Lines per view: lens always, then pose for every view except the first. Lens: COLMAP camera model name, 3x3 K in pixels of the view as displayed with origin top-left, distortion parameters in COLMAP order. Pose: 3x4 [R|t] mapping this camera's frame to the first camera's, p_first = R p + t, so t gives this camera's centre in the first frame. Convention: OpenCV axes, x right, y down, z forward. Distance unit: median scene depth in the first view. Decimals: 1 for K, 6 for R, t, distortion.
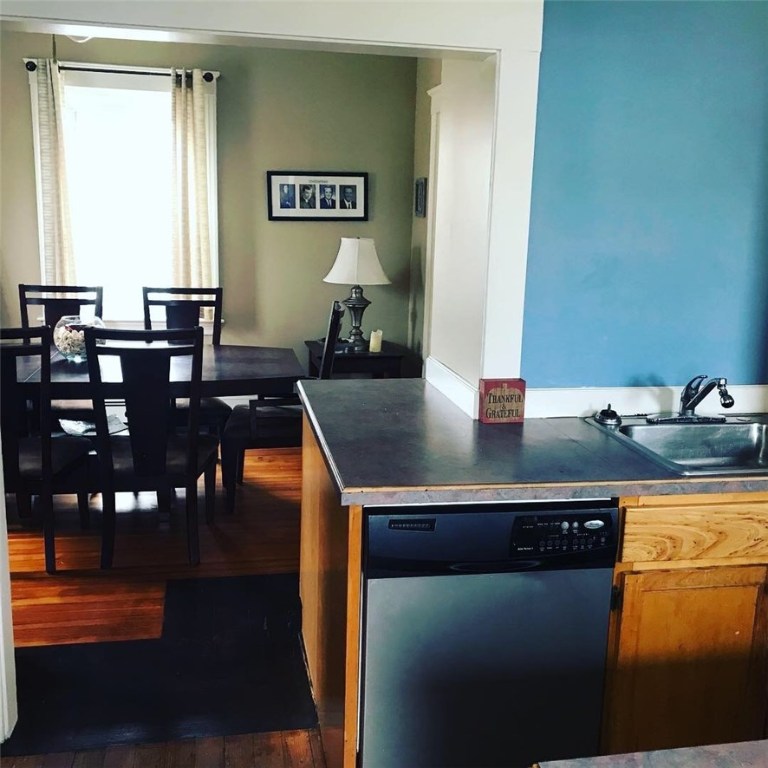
lens RADIAL K [[837.9, 0, 384.0], [0, 837.9, 380.9], [0, 0, 1]] dist [0.001914, 0.000000]
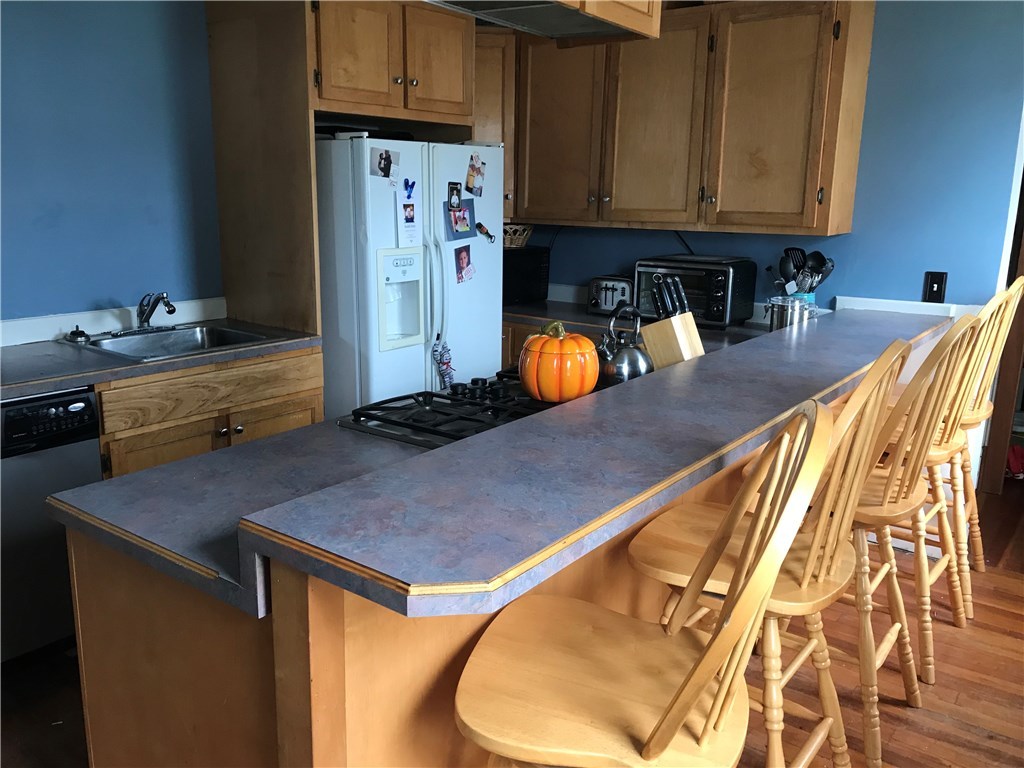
lens RADIAL K [[842.1, 0, 502.9], [0, 842.1, 385.2], [0, 0, 1]] dist [0.006697, 0.018342]
pose [[0.746840, -0.158720, 0.645785, -0.089300], [0.130858, 0.987189, 0.091294, 0.099211], [-0.652002, 0.016325, 0.758041, -0.395413]]
